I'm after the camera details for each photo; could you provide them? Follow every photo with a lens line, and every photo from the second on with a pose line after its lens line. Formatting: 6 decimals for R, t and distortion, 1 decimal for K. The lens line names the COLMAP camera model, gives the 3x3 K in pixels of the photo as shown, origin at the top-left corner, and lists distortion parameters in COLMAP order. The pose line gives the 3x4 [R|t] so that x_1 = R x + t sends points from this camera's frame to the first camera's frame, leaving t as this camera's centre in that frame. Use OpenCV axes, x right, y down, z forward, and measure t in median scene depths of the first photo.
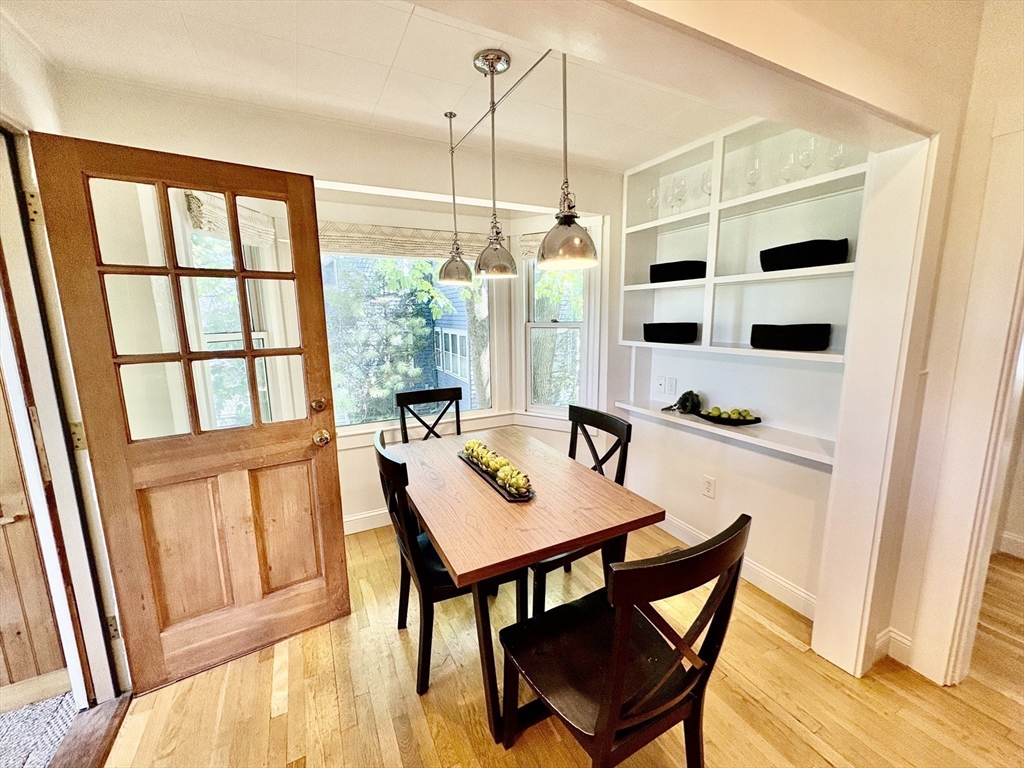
lens RADIAL K [[410.0, 0, 511.2], [0, 410.0, 378.8], [0, 0, 1]] dist [-0.003794, -0.000001]
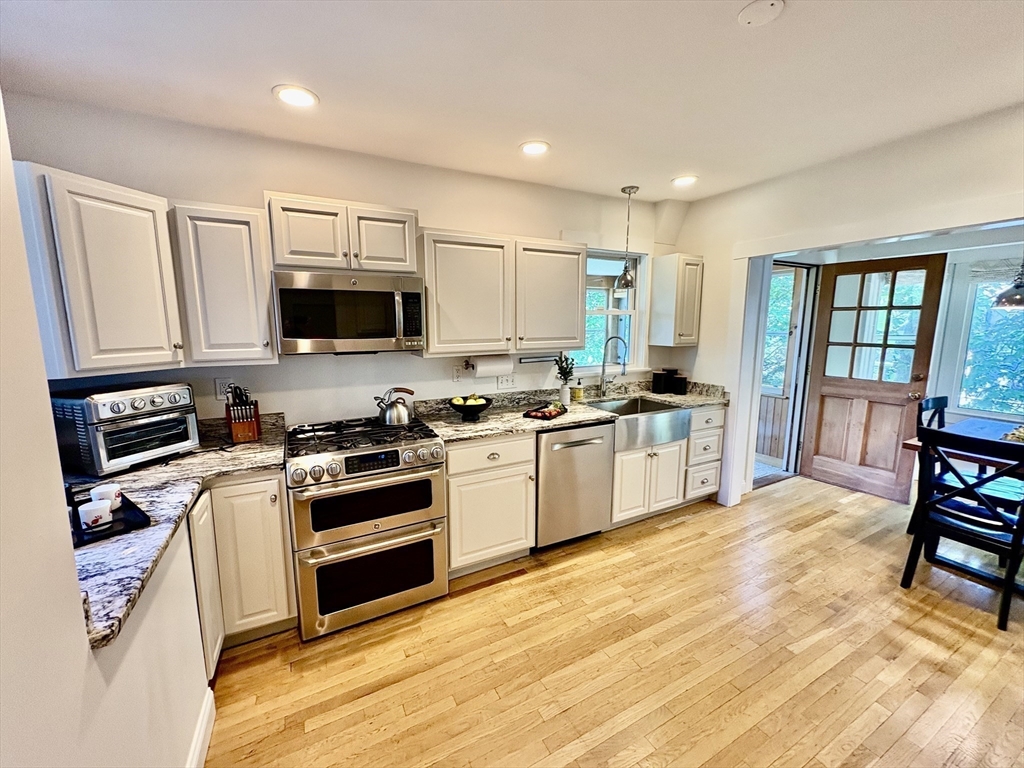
lens RADIAL K [[410.0, 0, 511.6], [0, 410.0, 385.7], [0, 0, 1]] dist [-0.003794, -0.000001]
pose [[0.010781, 0.155427, -0.987789, 1.434208], [-0.170746, 0.973624, 0.151335, 0.146159], [0.985256, 0.167030, 0.037035, -0.918830]]
